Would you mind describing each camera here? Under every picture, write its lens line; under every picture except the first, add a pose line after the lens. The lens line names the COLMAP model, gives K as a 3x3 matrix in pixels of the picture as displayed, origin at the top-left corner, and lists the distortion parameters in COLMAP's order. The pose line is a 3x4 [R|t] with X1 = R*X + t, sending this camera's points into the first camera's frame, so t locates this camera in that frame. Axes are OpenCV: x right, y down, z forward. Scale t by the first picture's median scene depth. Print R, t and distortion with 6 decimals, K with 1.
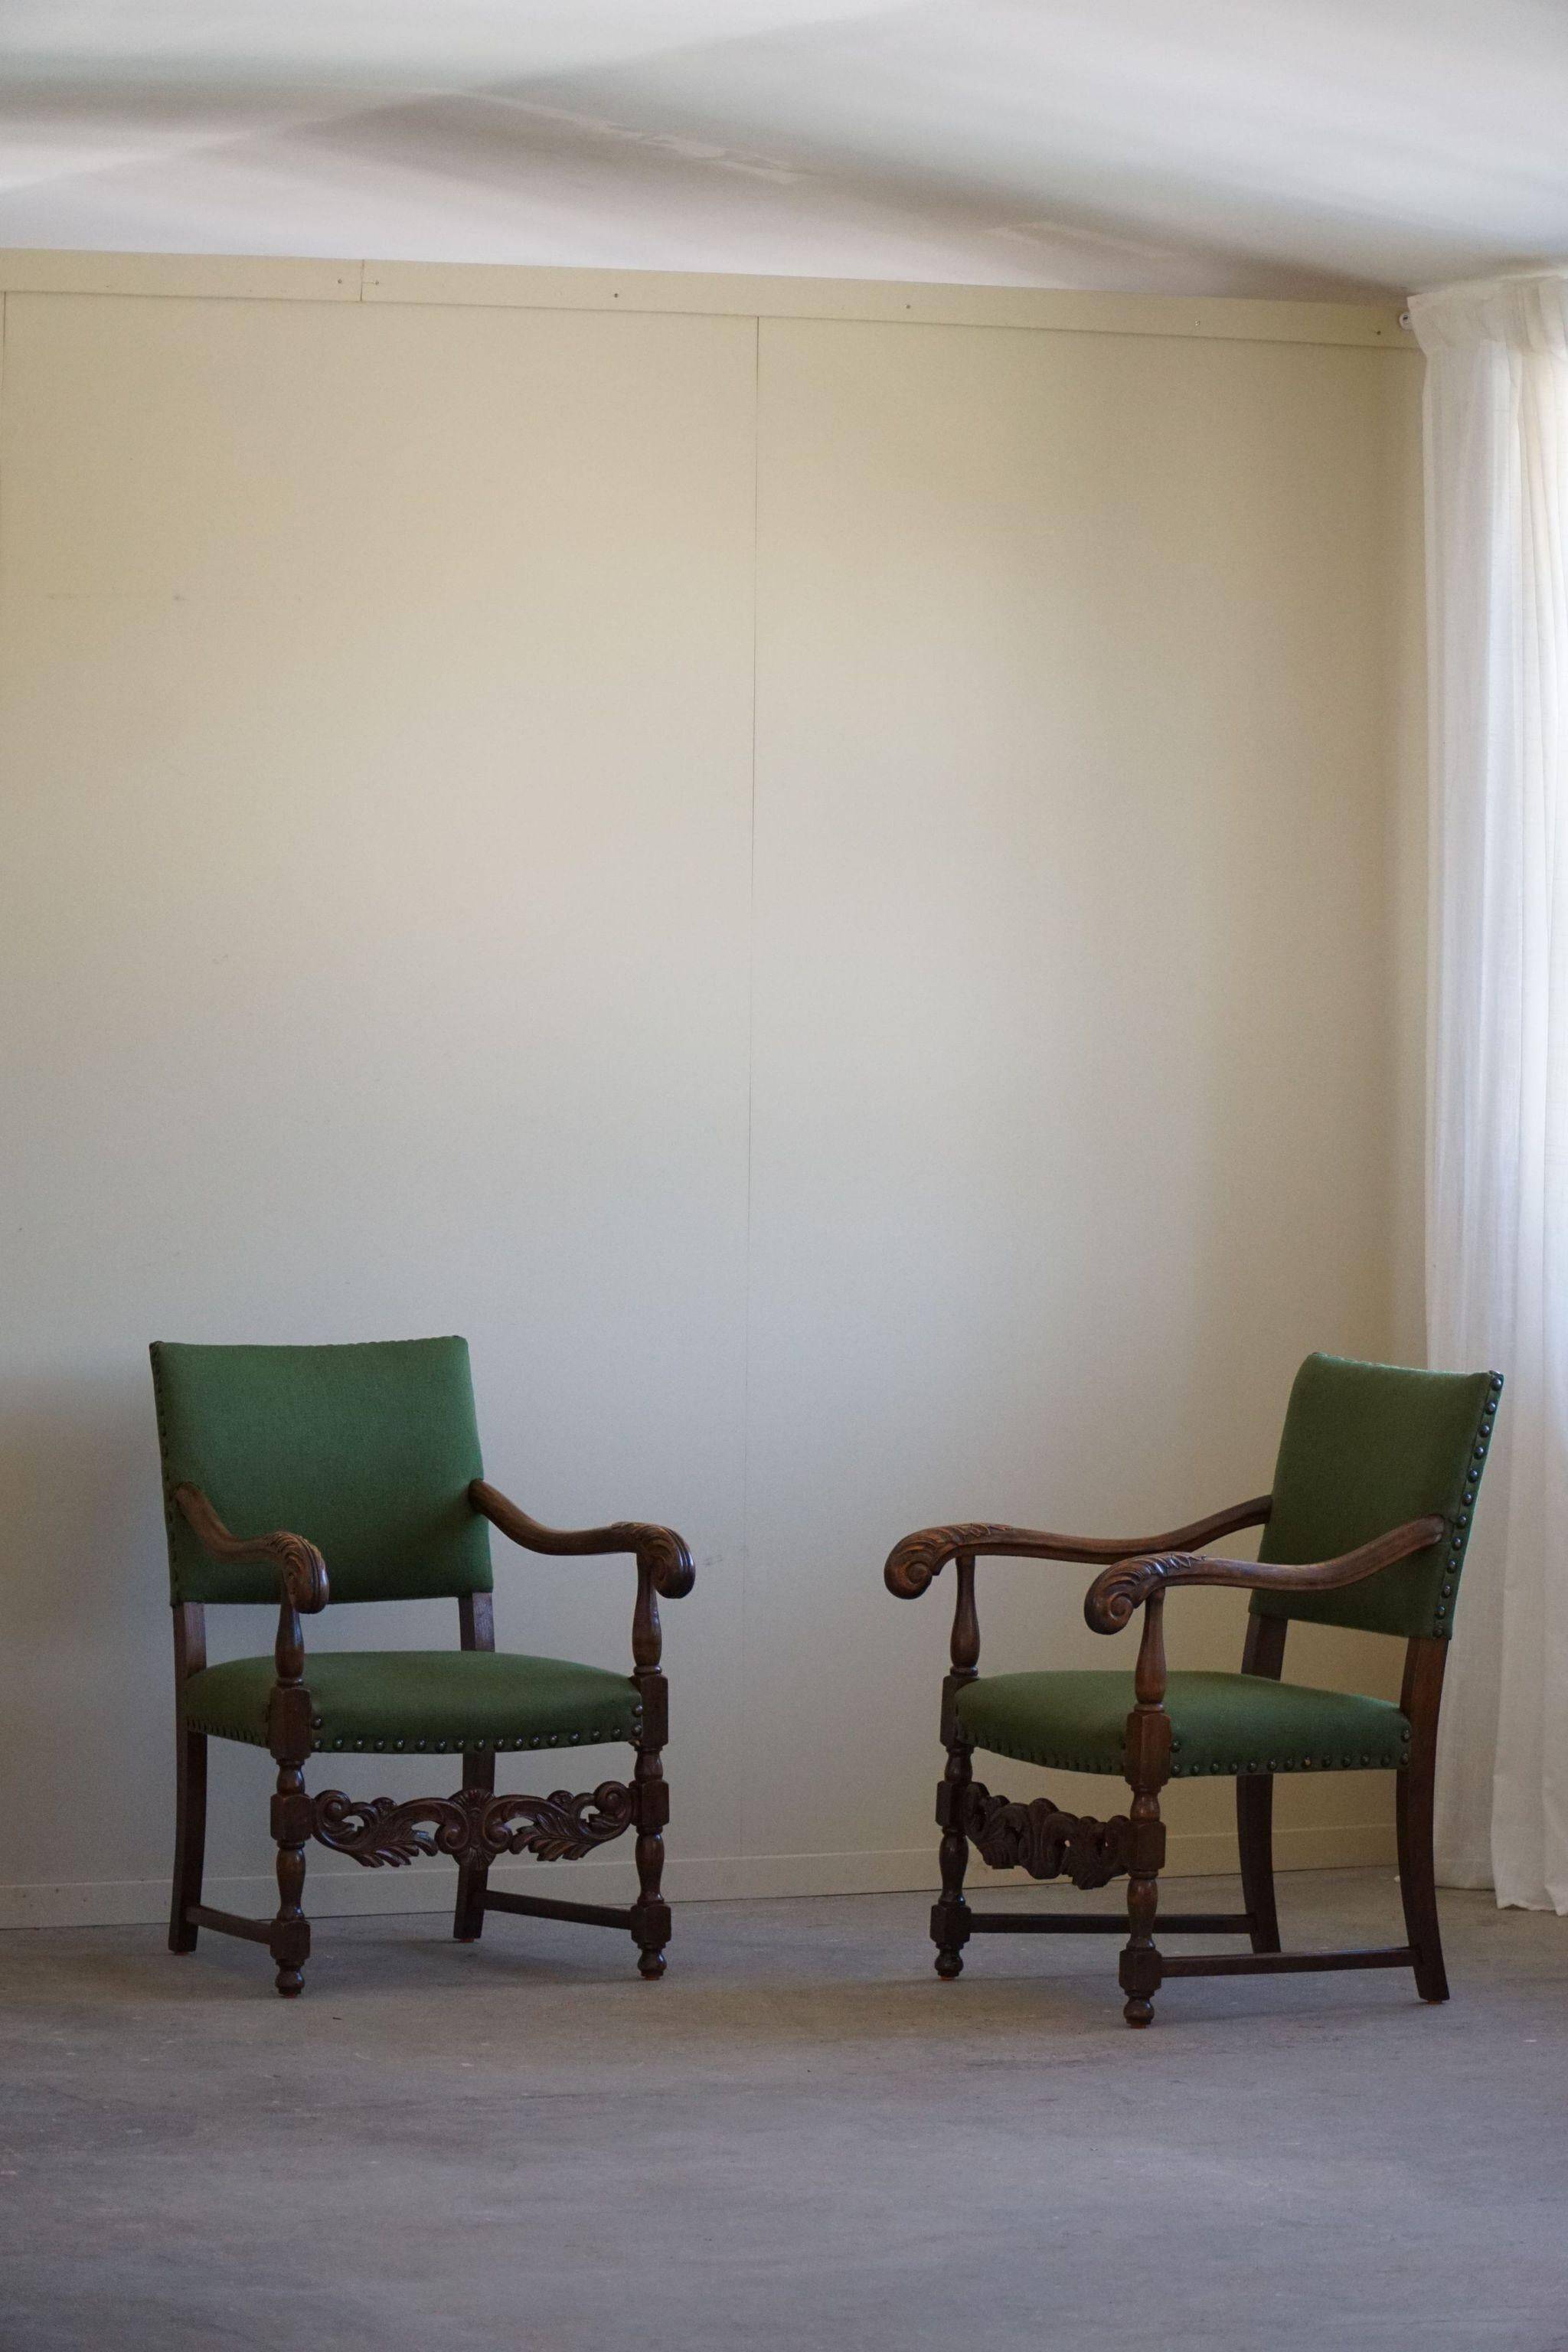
lens RADIAL K [[14279.4, 0, 778.5], [0, 14279.4, 1176.6], [0, 0, 1]] dist [-0.642721, 0.000000]
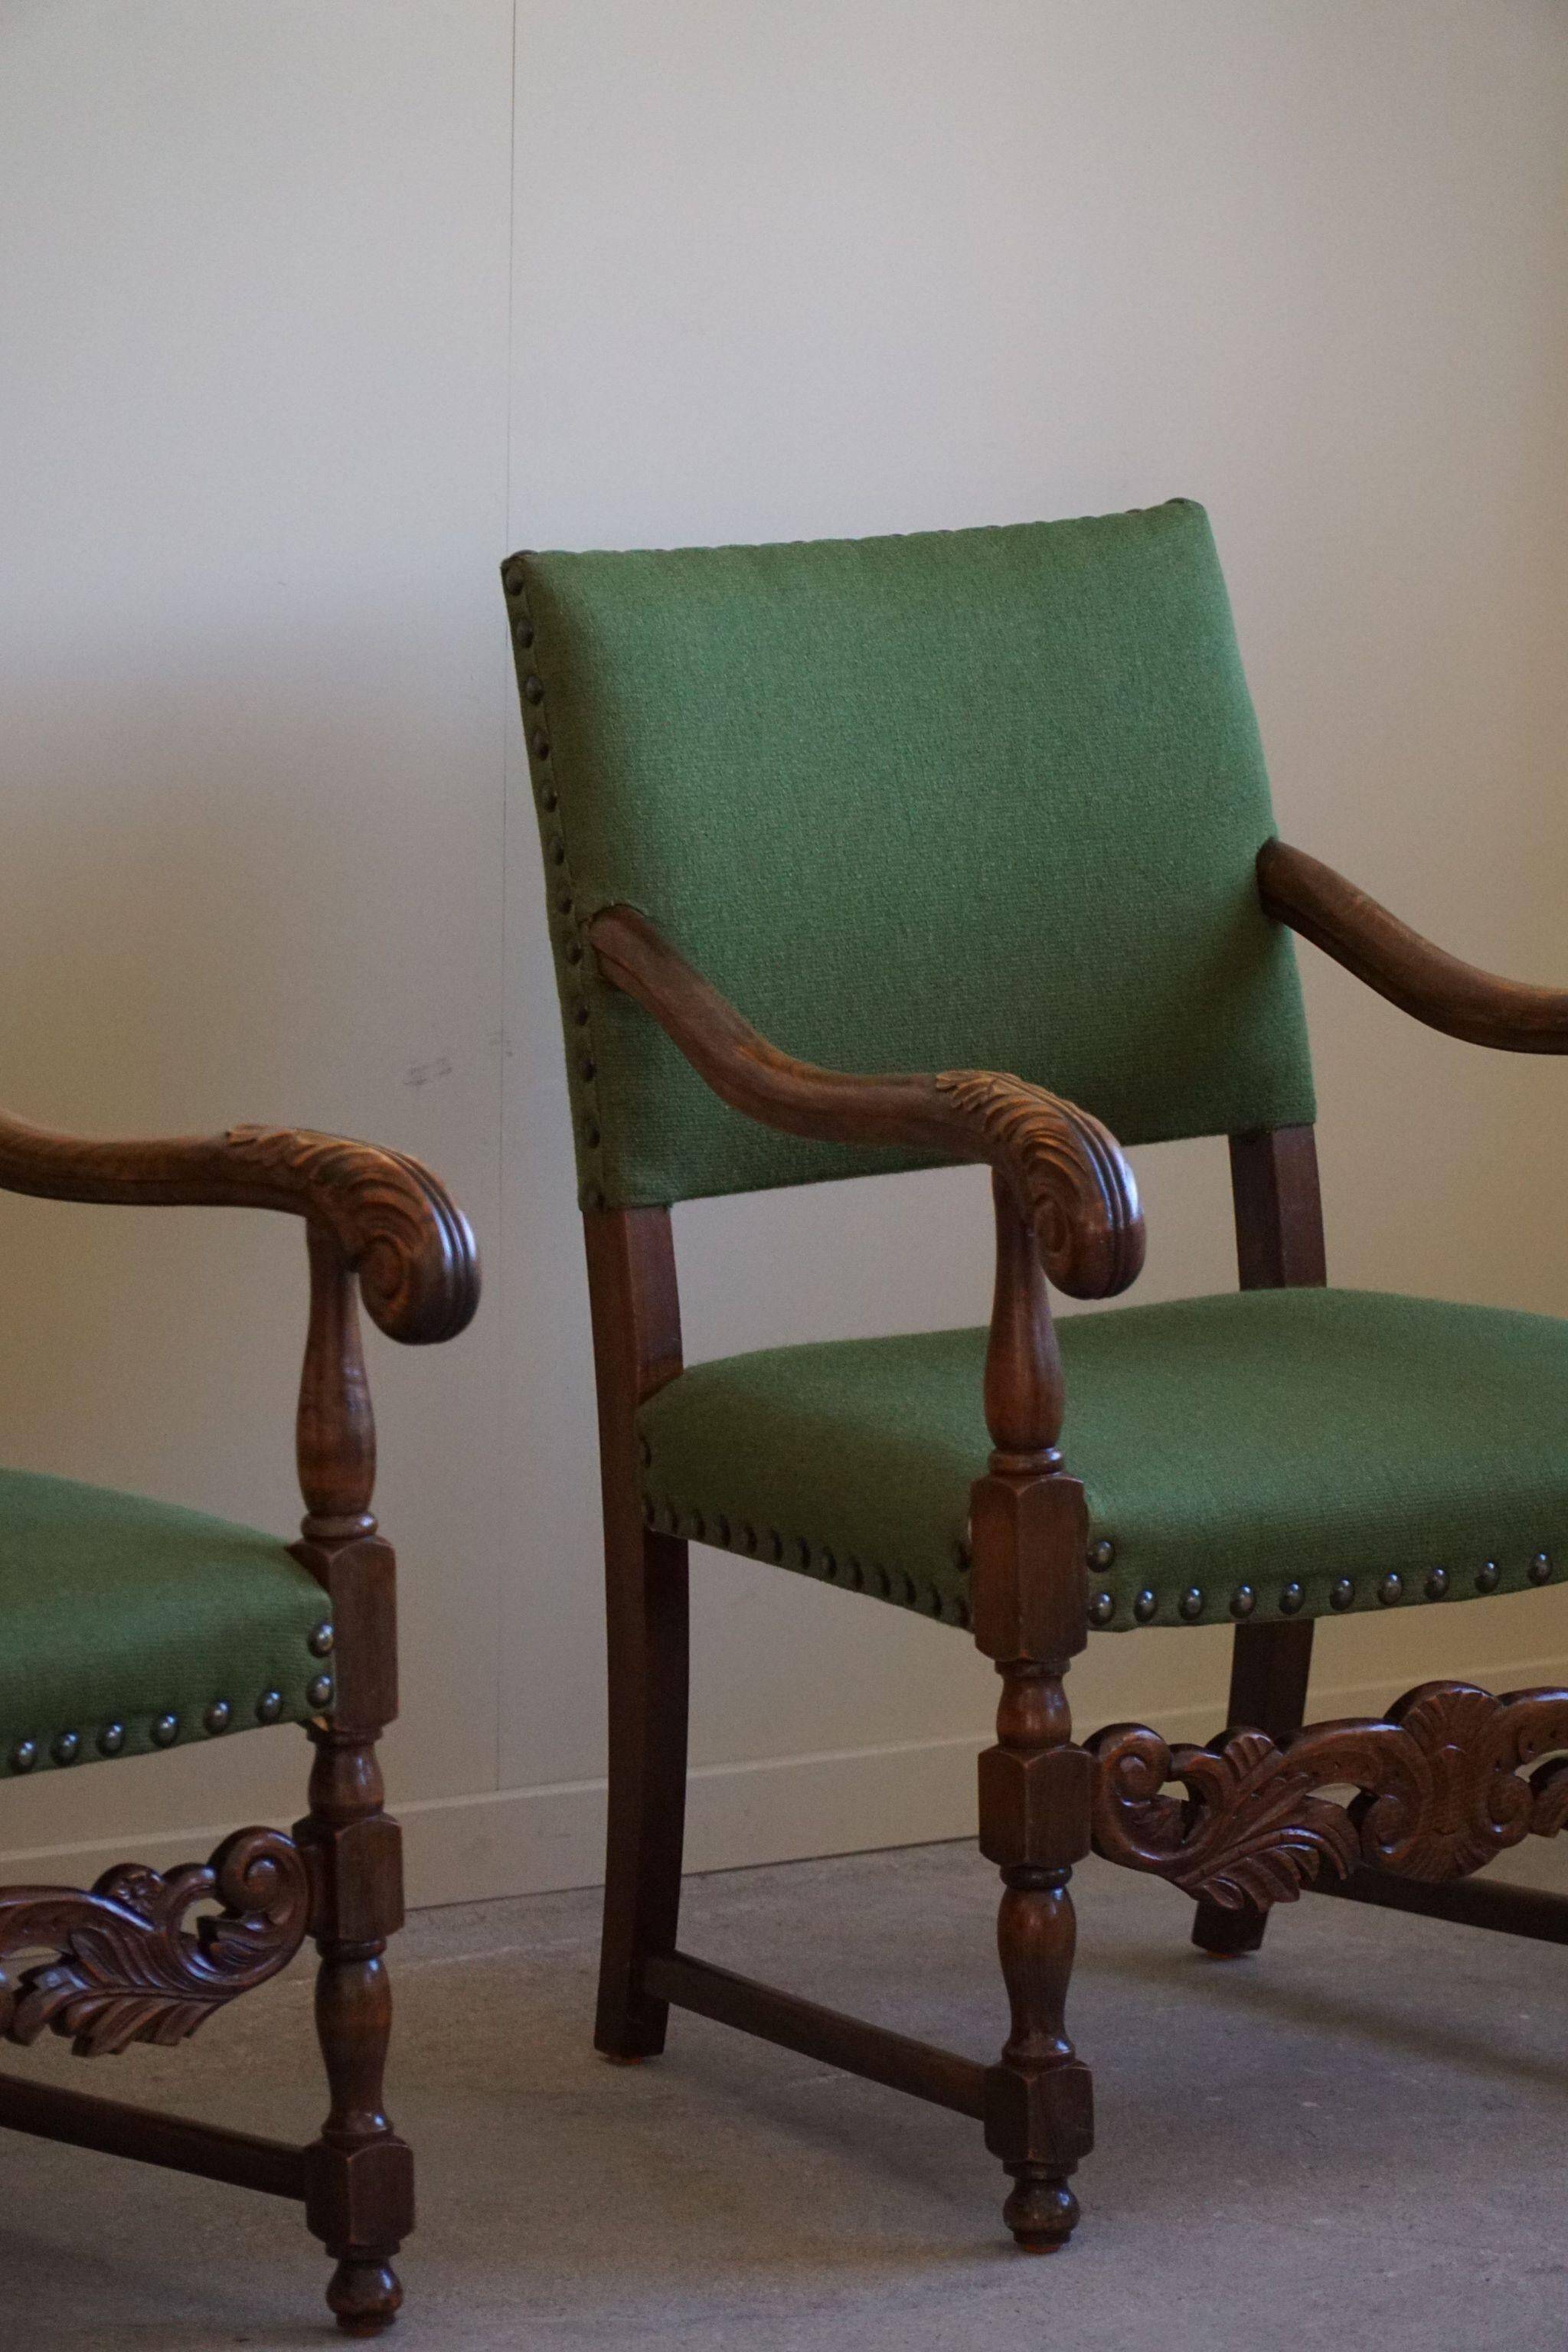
lens RADIAL K [[14279.4, 0, 779.6], [0, 14279.4, 1178.8], [0, 0, 1]] dist [-0.642721, 0.000000]
pose [[0.990266, -0.029420, 0.136042, -0.048085], [0.015576, 0.994690, 0.101731, -0.012315], [-0.138312, -0.098622, 0.985466, 0.624359]]
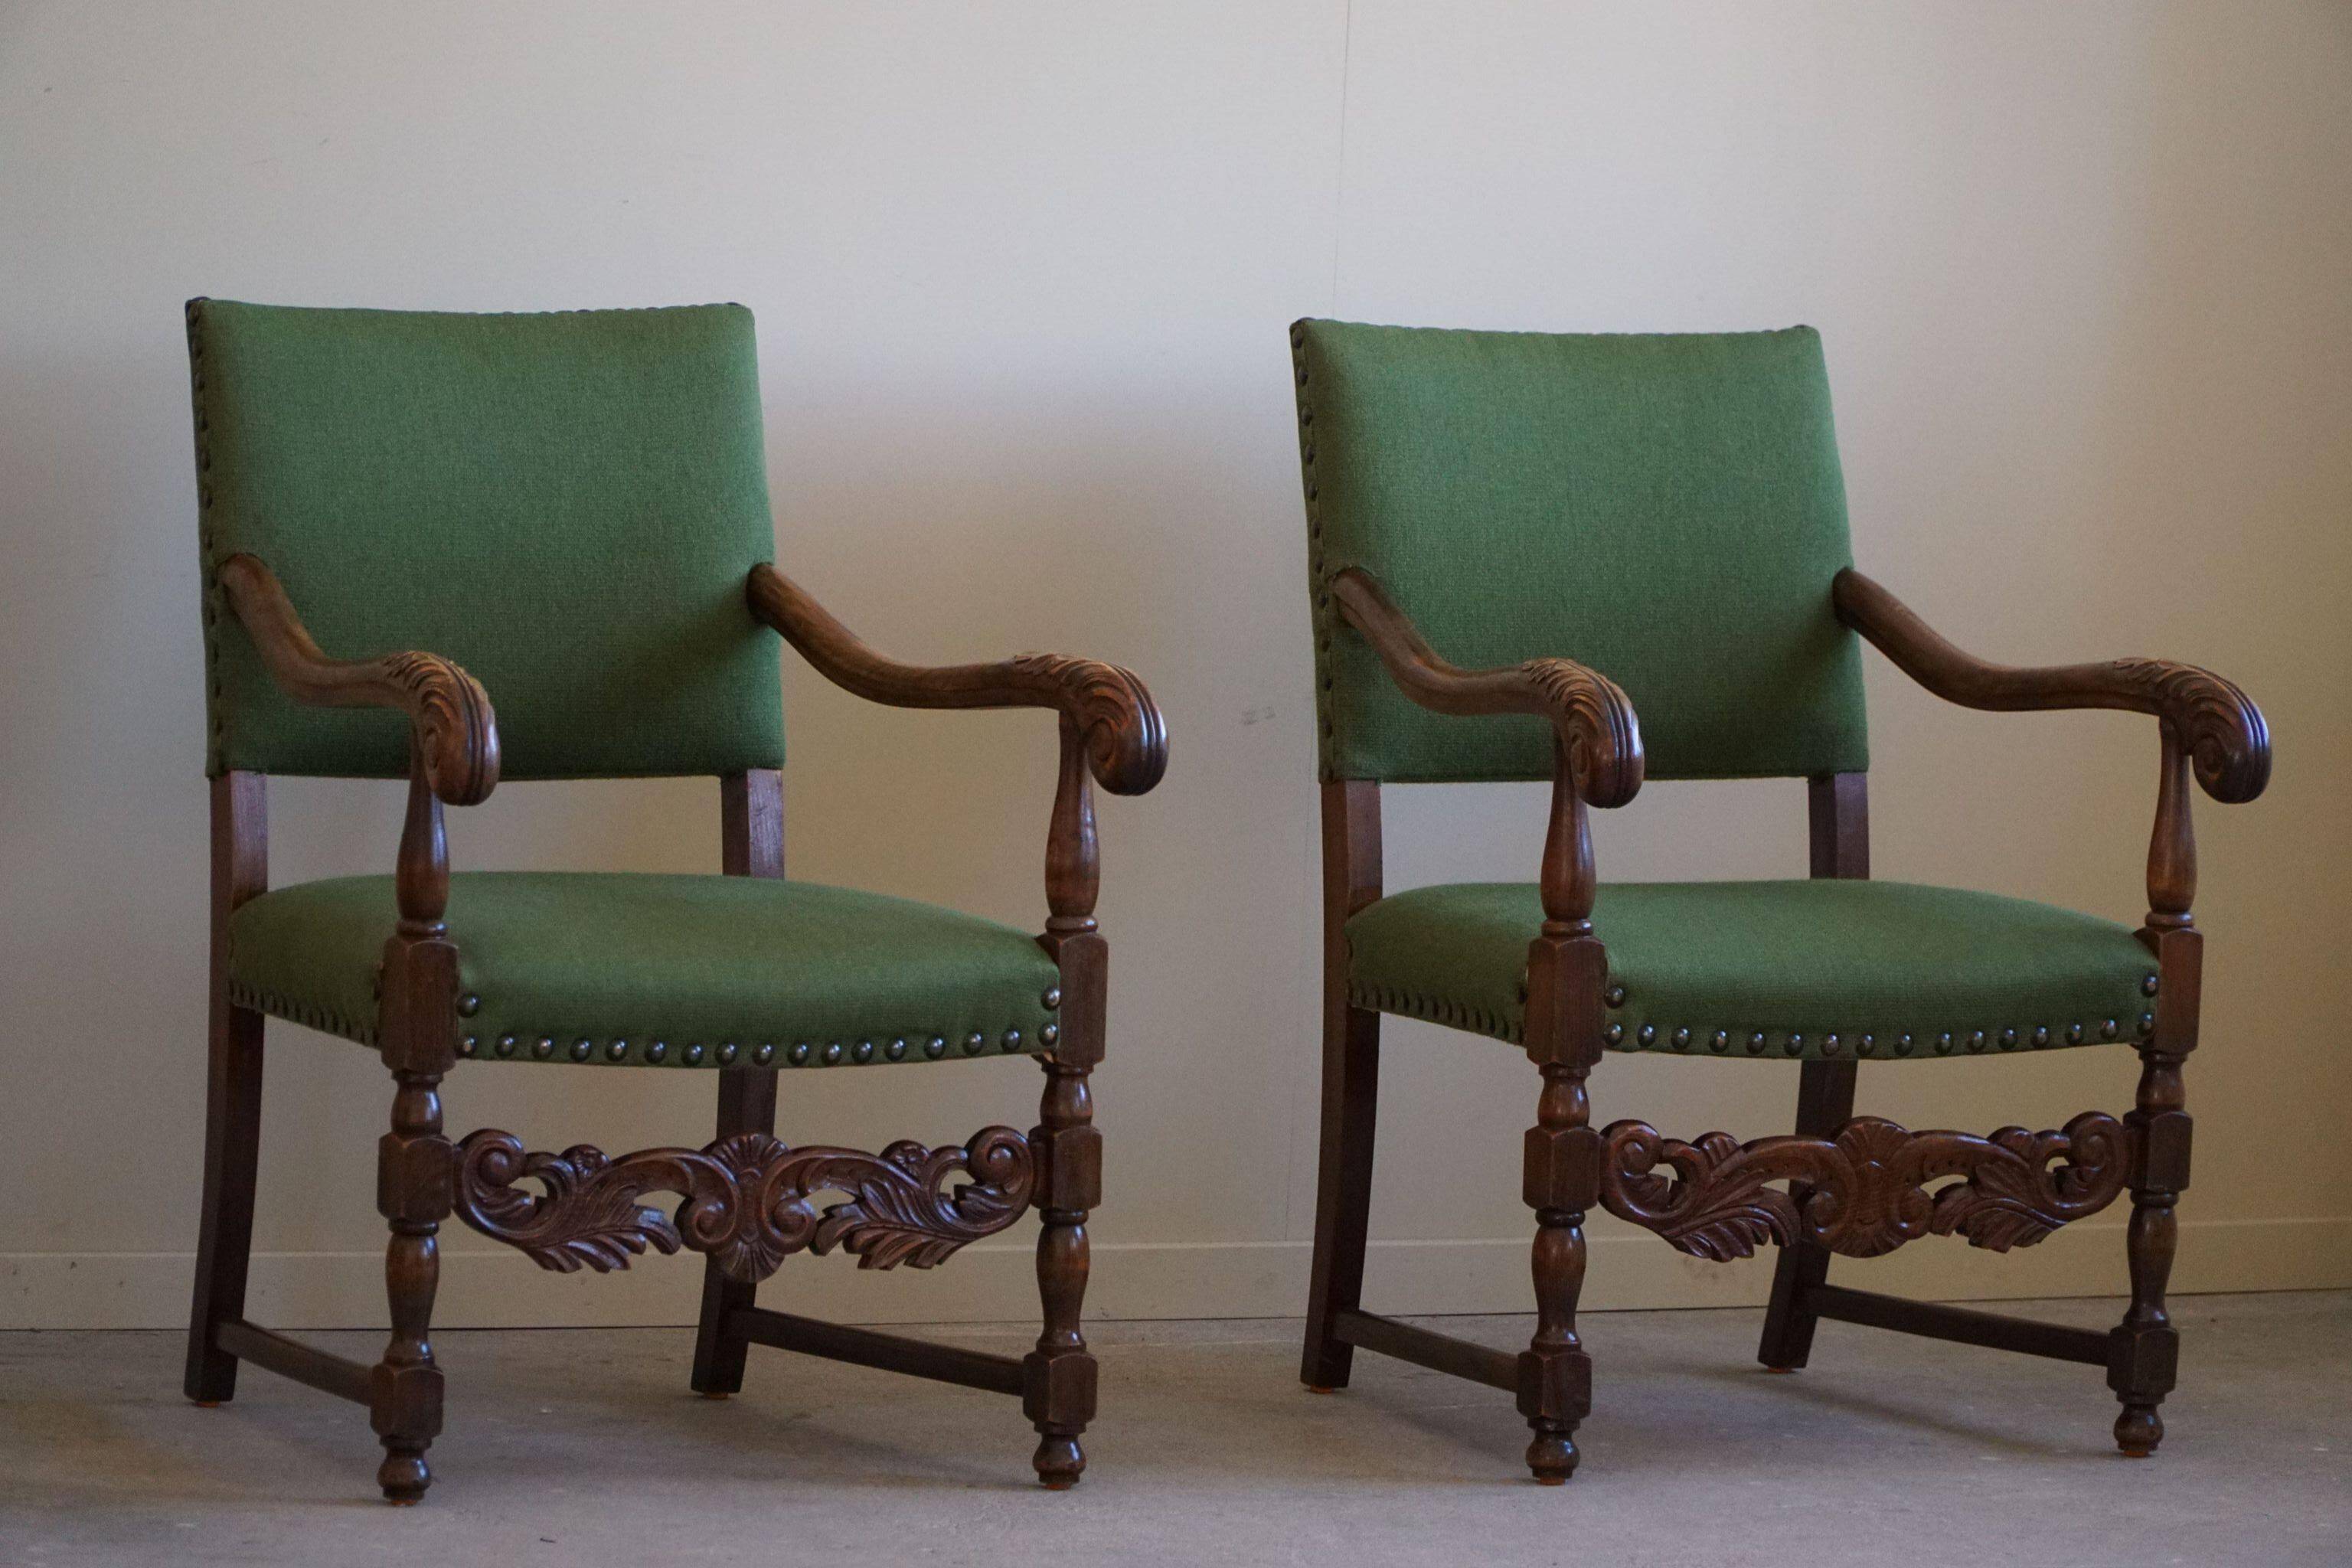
lens RADIAL K [[14279.4, 0, 1188.5], [0, 14279.4, 773.1], [0, 0, 1]] dist [-0.642721, 0.000000]
pose [[0.998977, 0.034010, 0.029819, -0.021043], [-0.034997, 0.998835, 0.033213, 0.010393], [-0.028654, -0.034222, 0.999003, 0.449354]]
